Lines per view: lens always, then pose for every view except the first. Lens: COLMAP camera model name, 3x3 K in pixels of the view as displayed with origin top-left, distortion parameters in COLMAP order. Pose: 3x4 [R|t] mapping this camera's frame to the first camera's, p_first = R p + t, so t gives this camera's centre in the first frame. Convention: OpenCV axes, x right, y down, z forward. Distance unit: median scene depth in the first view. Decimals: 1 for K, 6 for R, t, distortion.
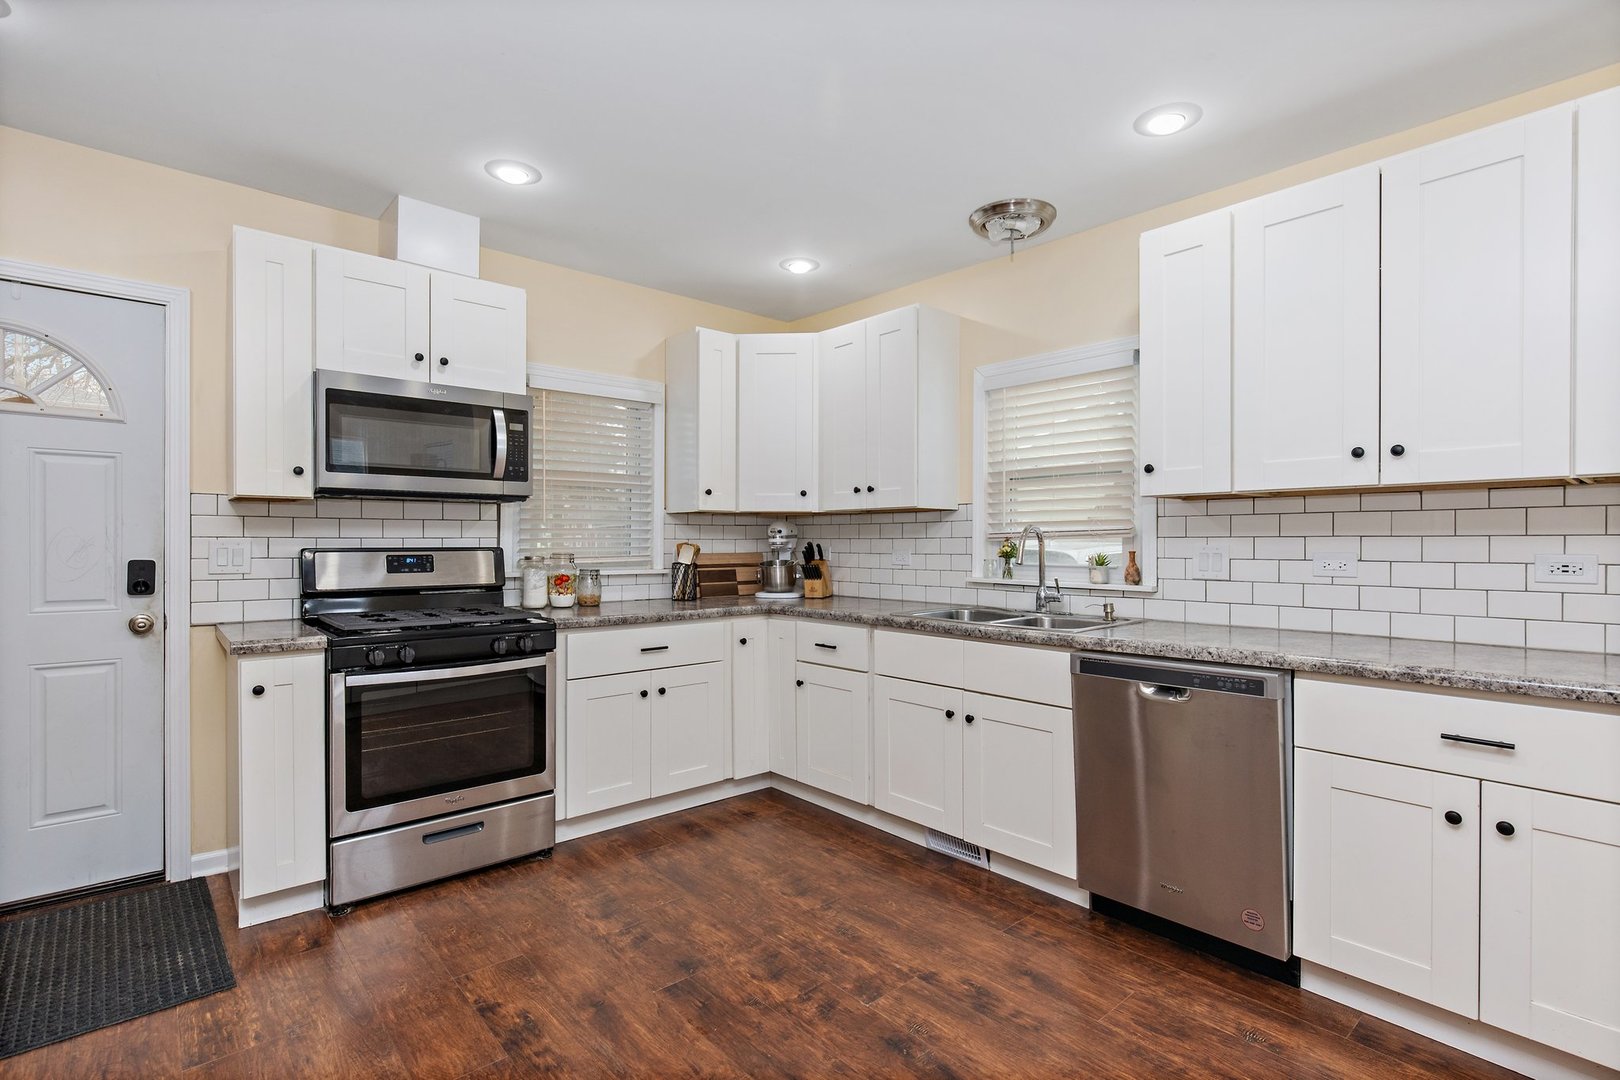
lens RADIAL K [[769.8, 0, 809.8], [0, 769.8, 543.7], [0, 0, 1]] dist [0.001470, -0.000373]
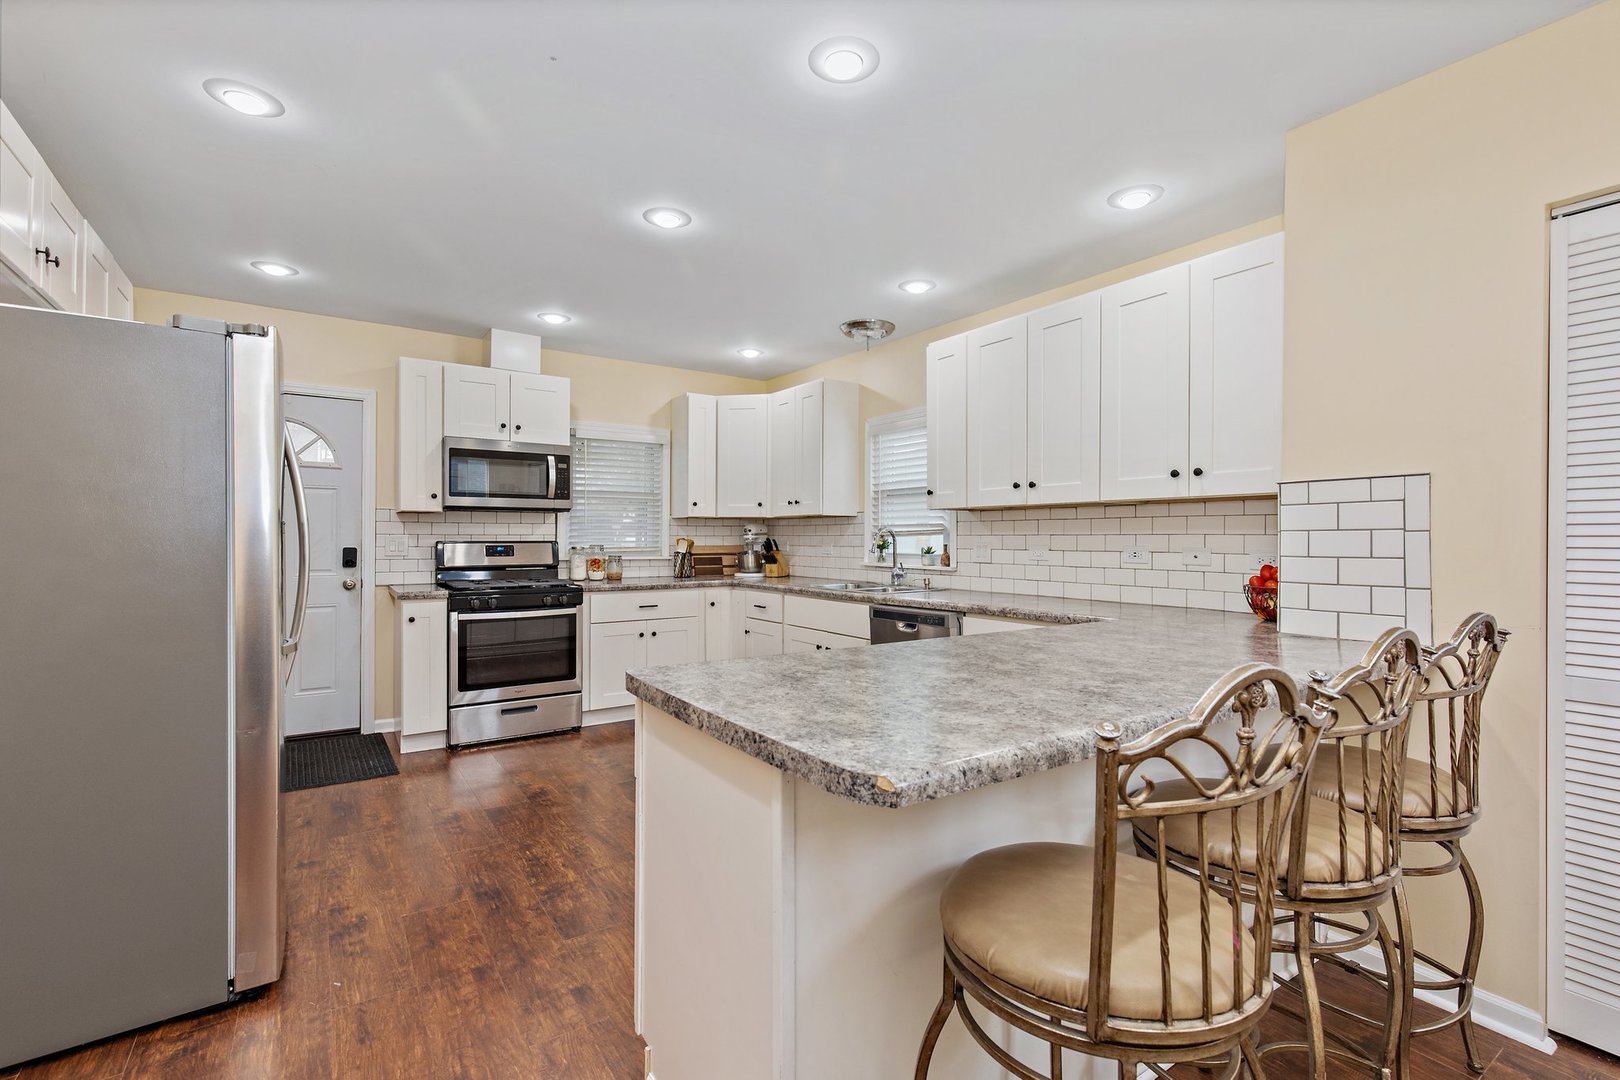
lens RADIAL K [[728.6, 0, 814.8], [0, 728.6, 535.5], [0, 0, 1]] dist [0.005085, 0.001017]
pose [[0.992951, 0.001437, -0.118521, 0.344218], [-0.002129, 0.999981, -0.005711, 0.001184], [0.118510, 0.005923, 0.992935, -0.476267]]
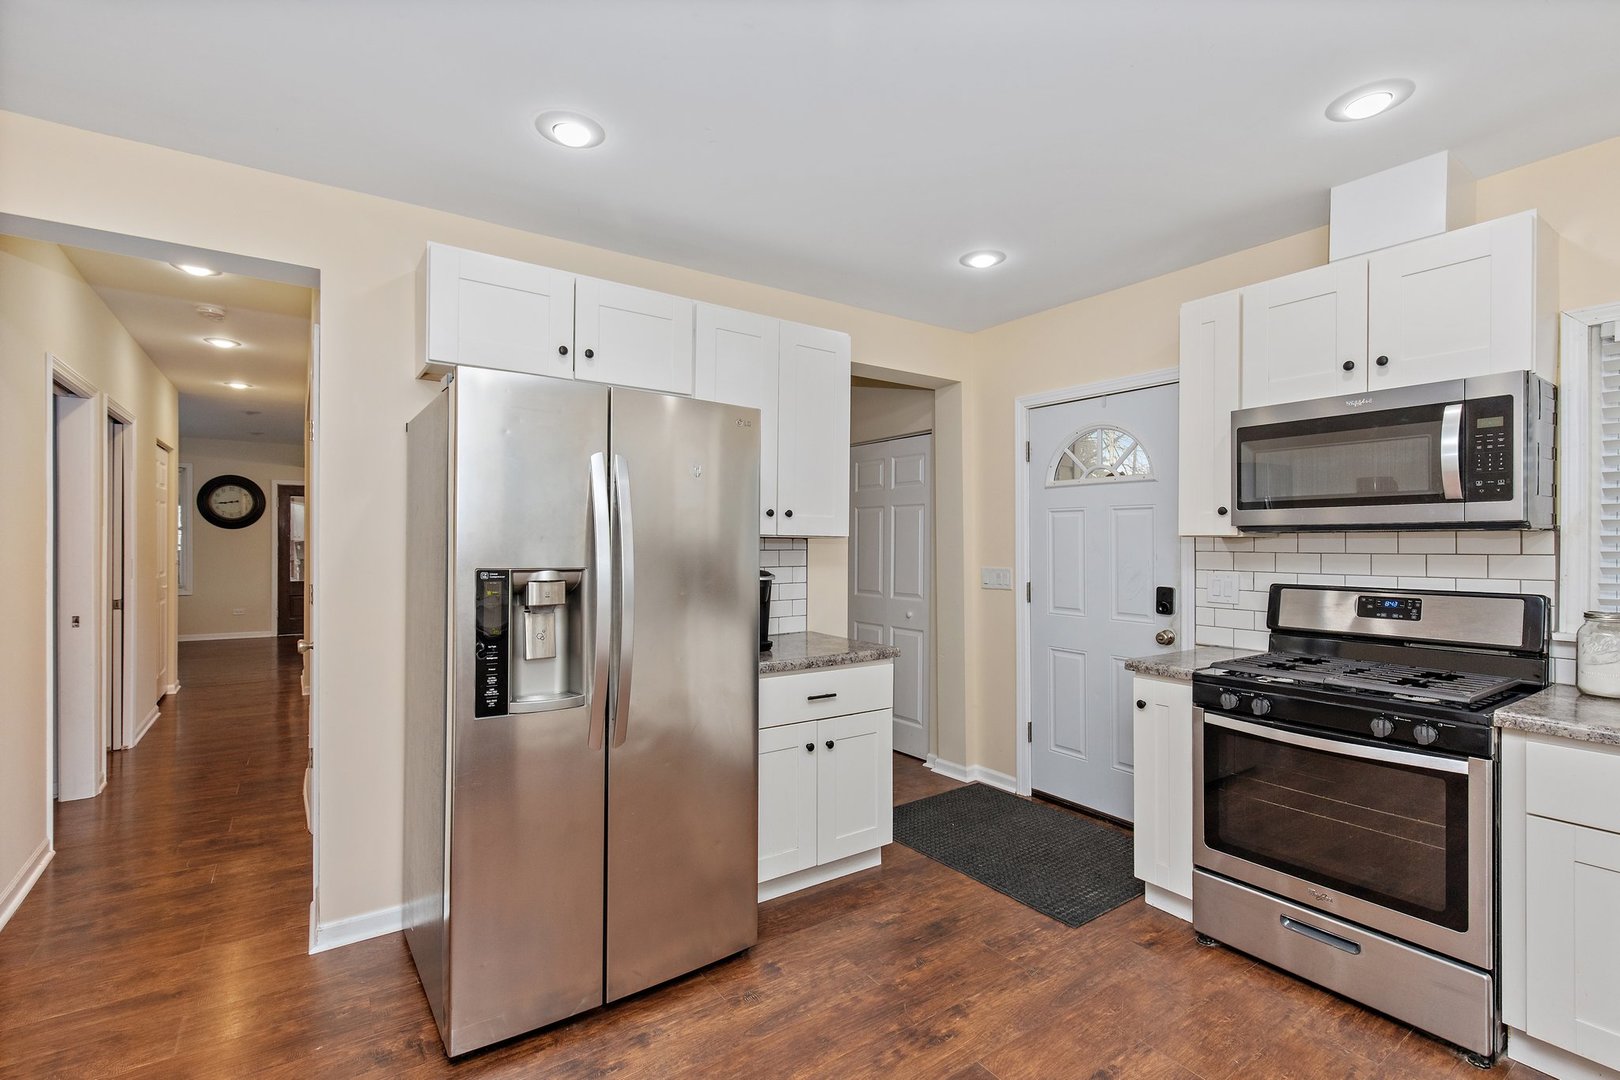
lens RADIAL K [[728.6, 0, 804.2], [0, 728.6, 541.4], [0, 0, 1]] dist [0.005085, 0.001017]
pose [[-0.113971, -0.007784, -0.993454, 0.367091], [-0.012621, 0.999900, -0.006386, -0.035482], [0.993404, 0.011811, -0.114058, 0.500098]]
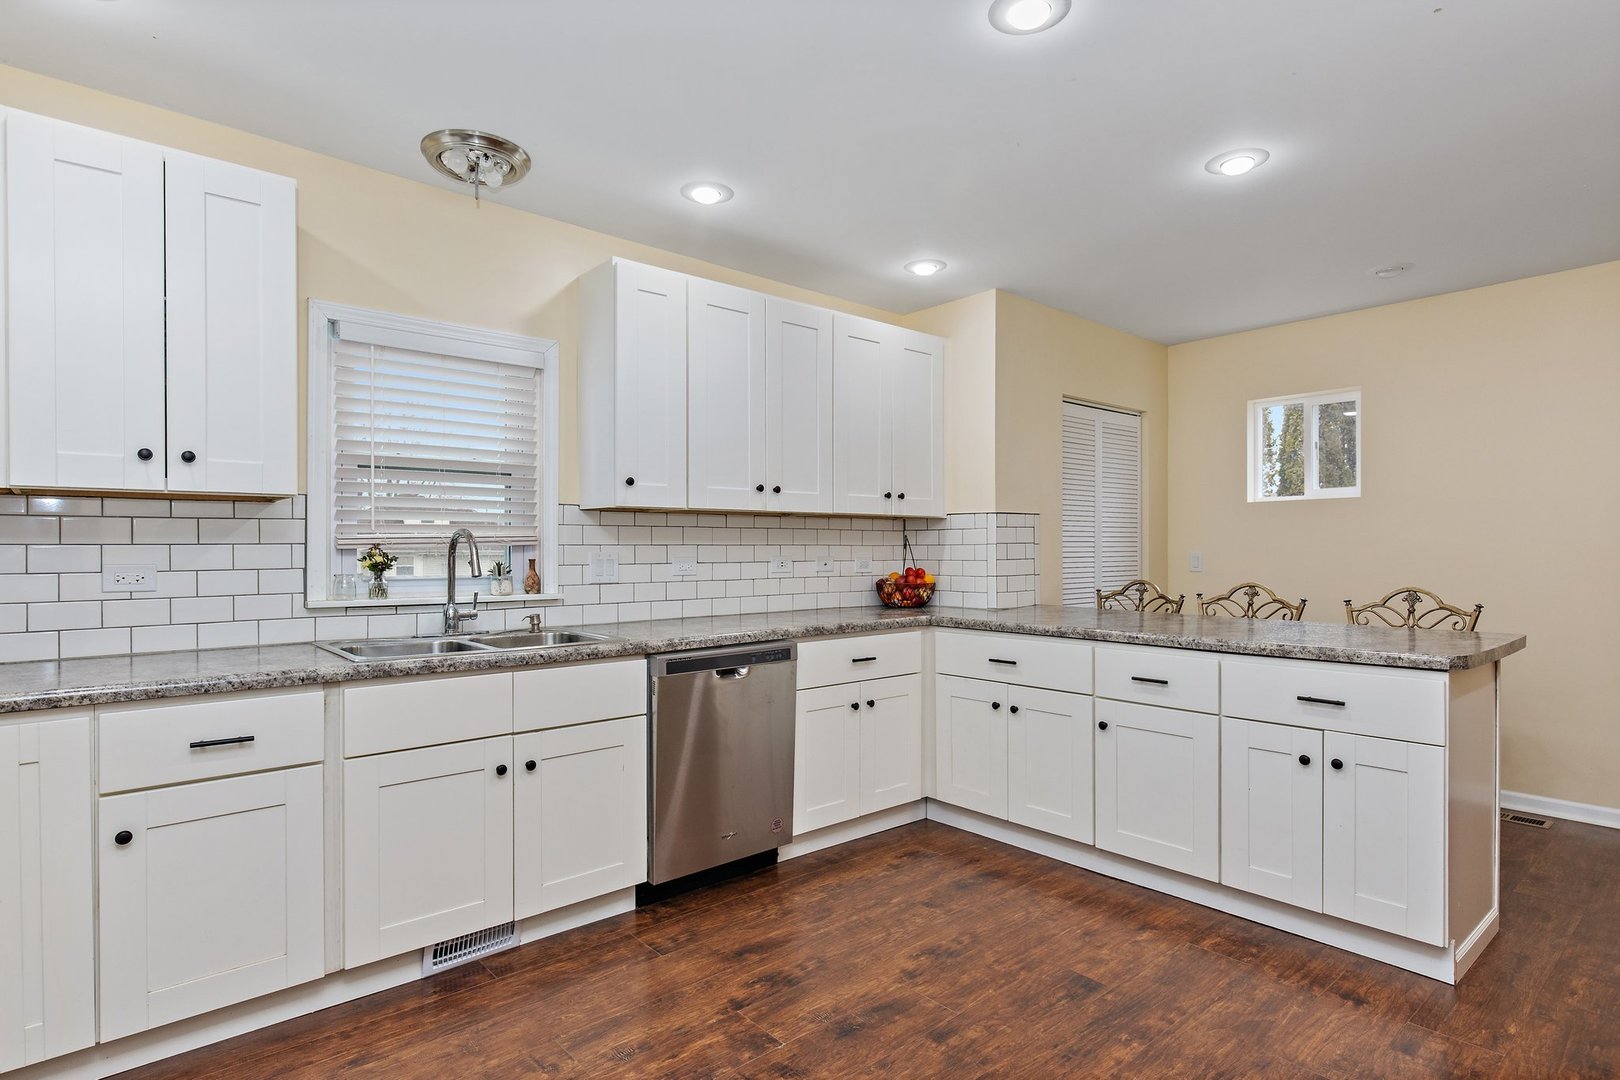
lens RADIAL K [[835.2, 0, 815.0], [0, 835.2, 549.9], [0, 0, 1]] dist [-0.011587, 0.003741]
pose [[0.004680, 0.000607, 0.999989, -0.647223], [0.005968, 0.999982, -0.000635, 0.000996], [-0.999971, 0.005970, 0.004677, 0.661398]]
